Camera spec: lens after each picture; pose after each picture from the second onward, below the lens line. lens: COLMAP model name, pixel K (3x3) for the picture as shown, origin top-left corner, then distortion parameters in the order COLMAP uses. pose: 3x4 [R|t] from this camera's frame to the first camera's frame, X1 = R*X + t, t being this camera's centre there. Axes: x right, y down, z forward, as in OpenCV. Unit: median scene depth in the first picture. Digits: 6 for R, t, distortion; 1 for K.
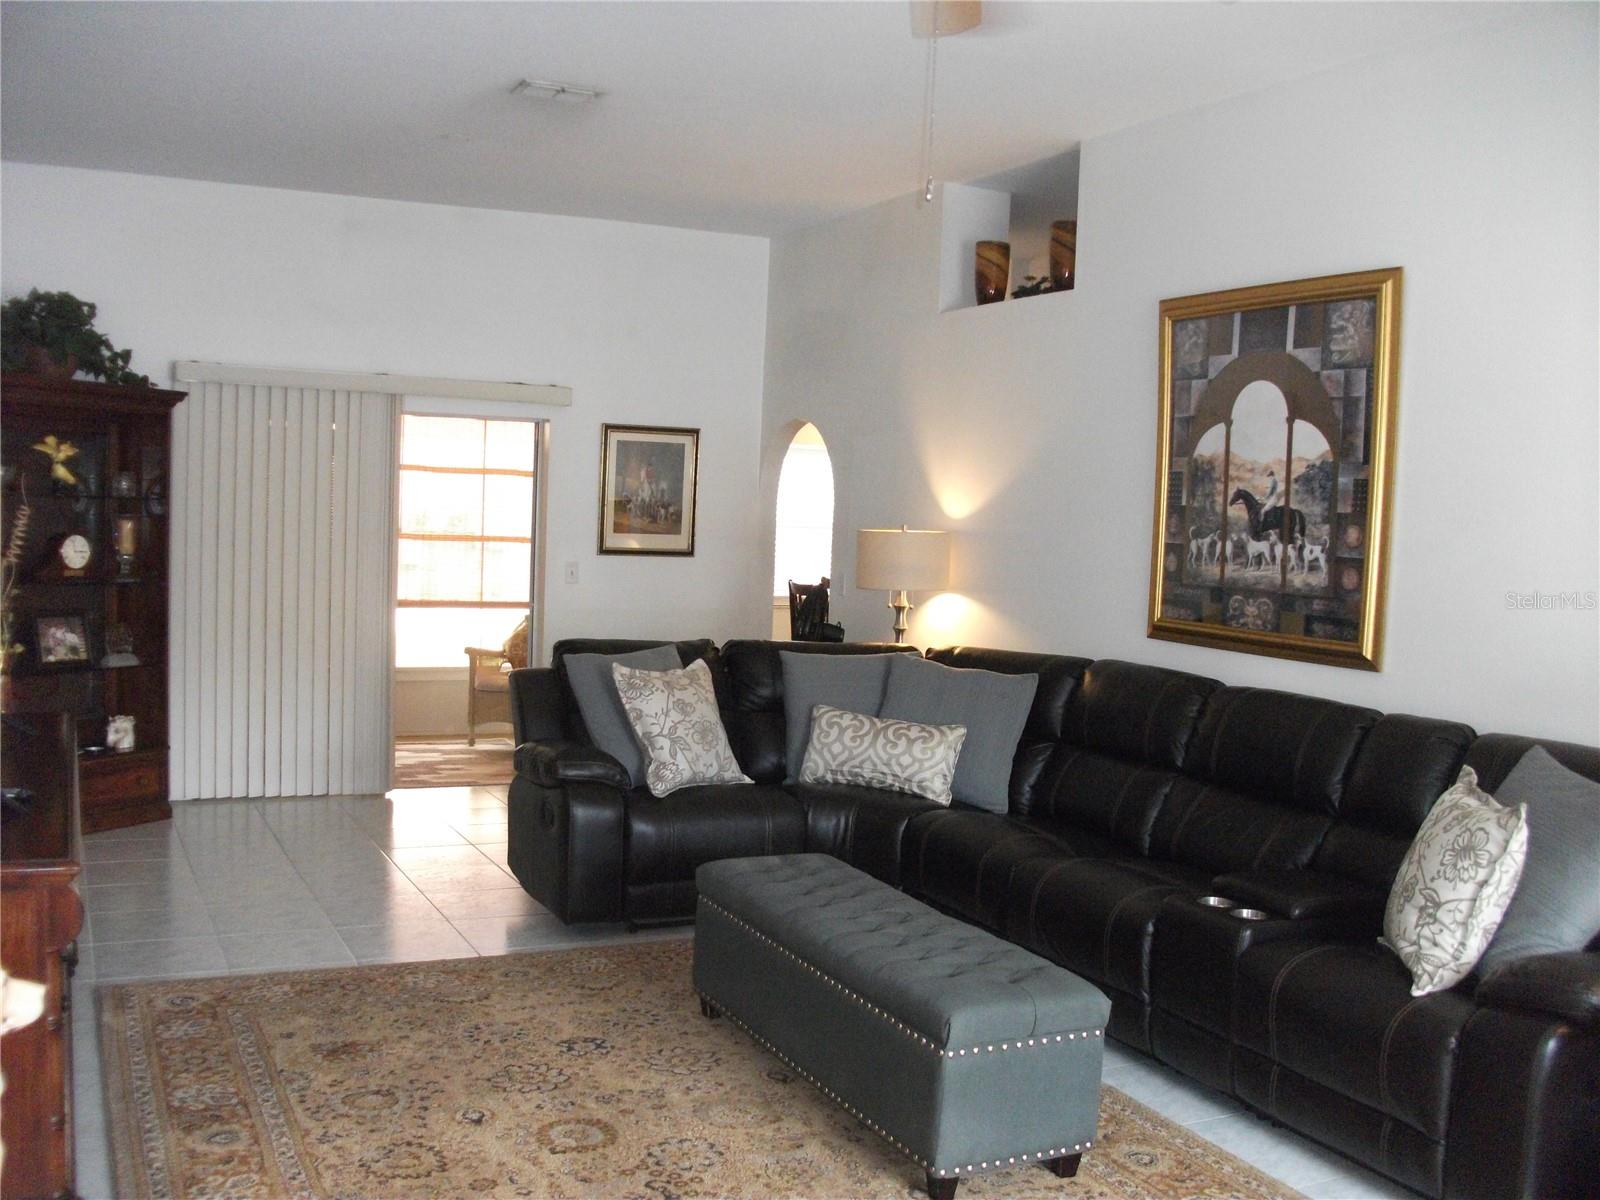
lens RADIAL K [[1539.5, 0, 767.0], [0, 1539.5, 639.7], [0, 0, 1]] dist [-0.155811, 0.110485]
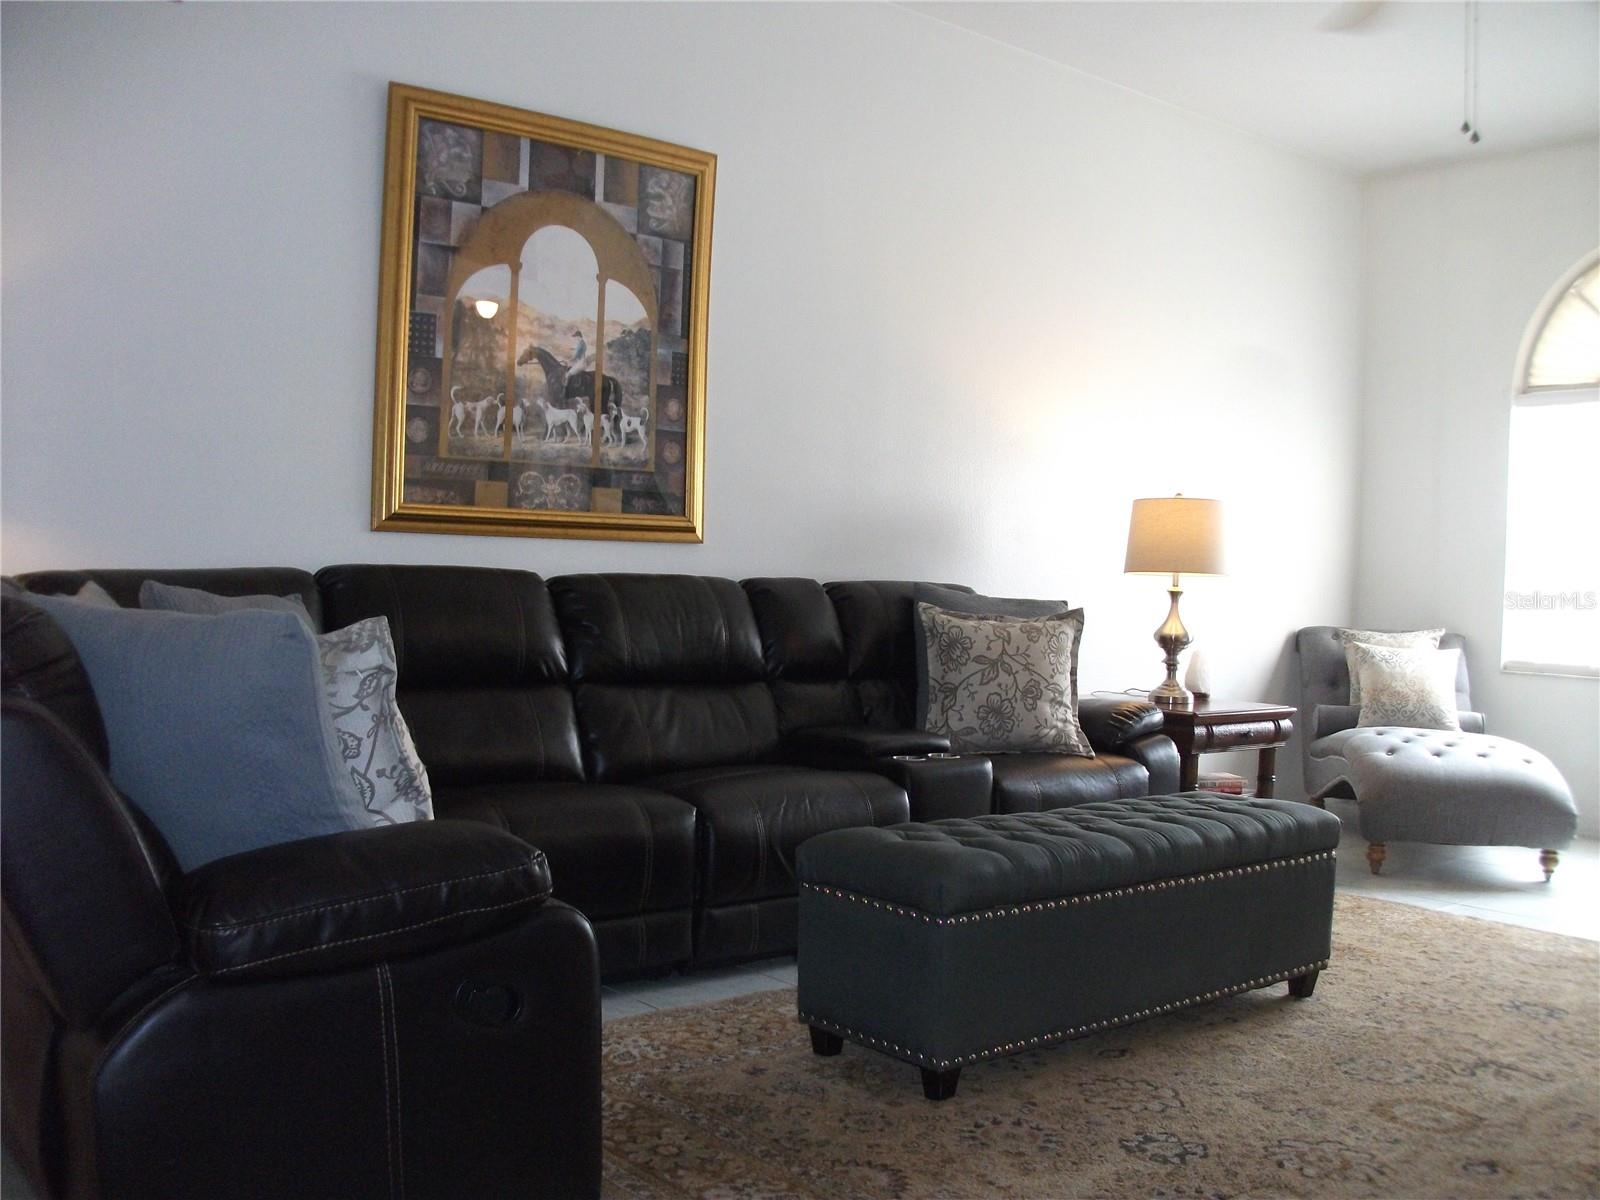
lens RADIAL K [[1539.5, 0, 767.0], [0, 1539.5, 639.7], [0, 0, 1]] dist [-0.155811, 0.110485]
pose [[-0.227938, -0.084760, 0.969979, -0.563190], [0.052813, 0.993661, 0.099241, -0.013595], [-0.972242, 0.073849, -0.222017, 1.071439]]
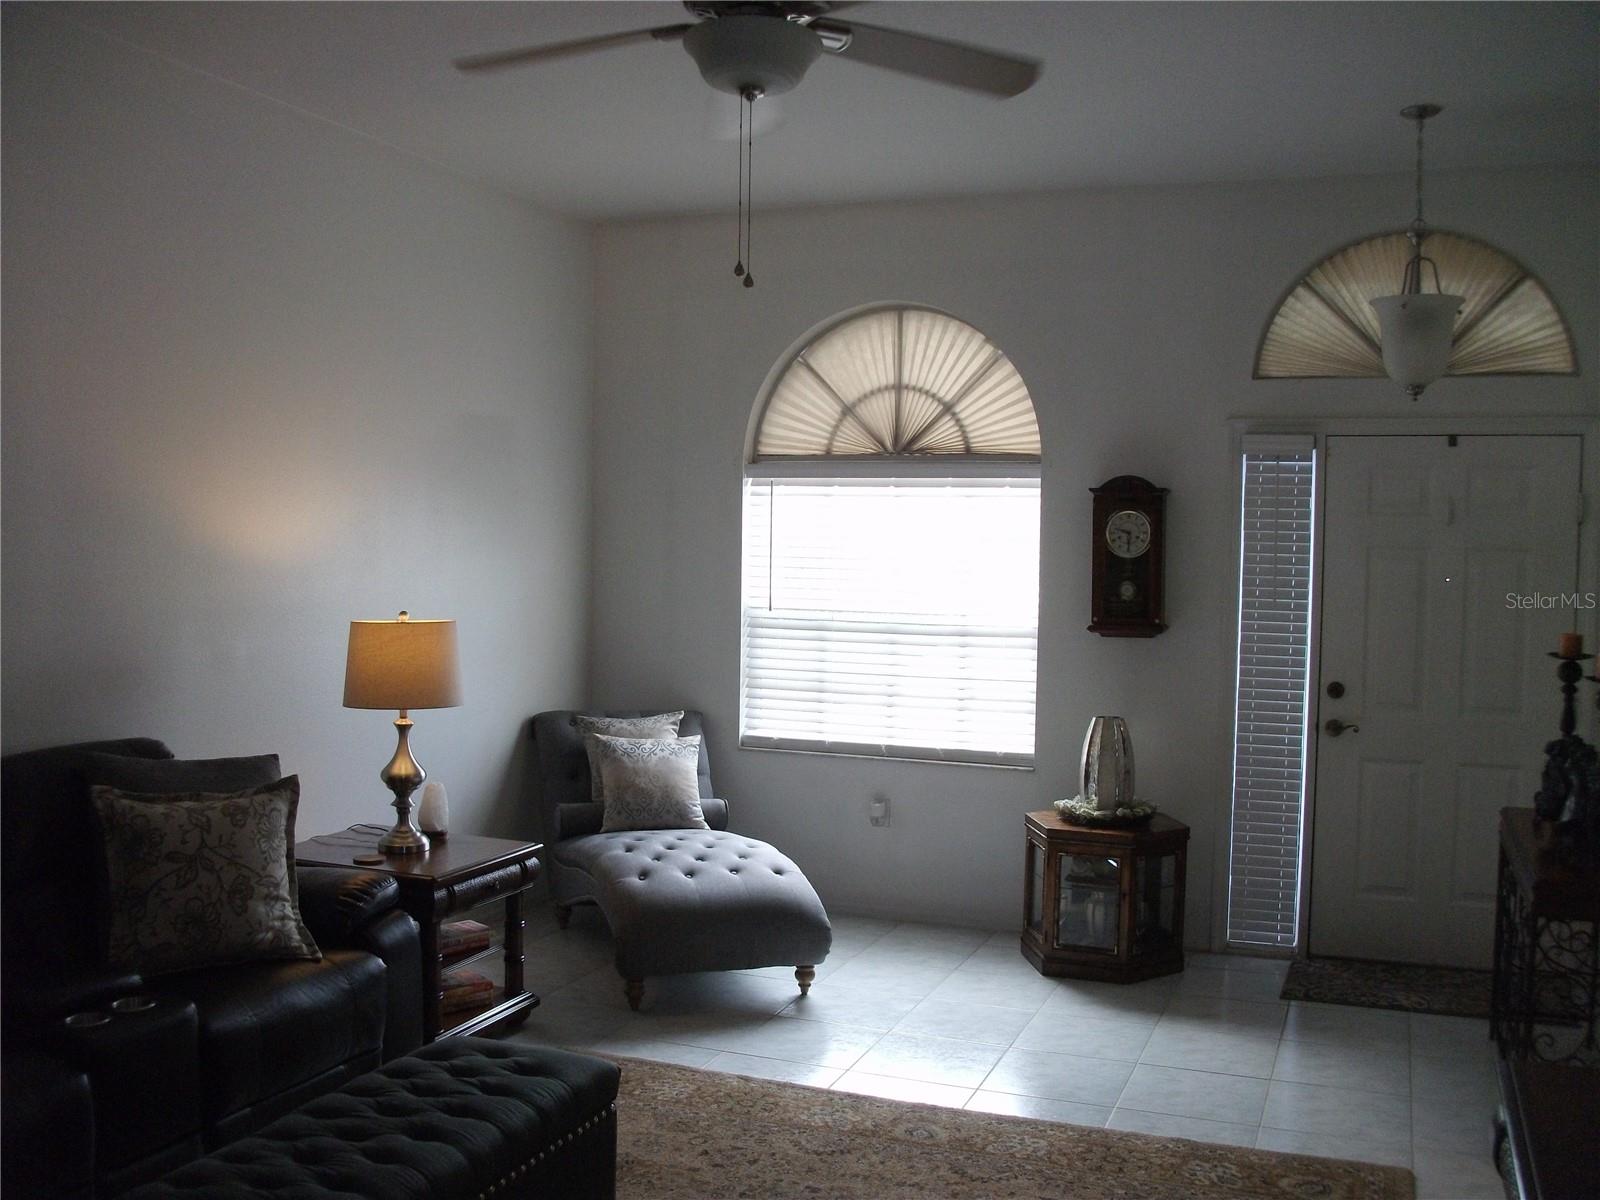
lens RADIAL K [[1529.2, 0, 759.9], [0, 1529.2, 635.1], [0, 0, 1]] dist [-0.167540, 0.128325]
pose [[-0.668984, -0.094851, 0.737200, -0.405578], [0.028974, 0.987742, 0.153380, -0.121094], [-0.742712, 0.123969, -0.658035, 0.990246]]
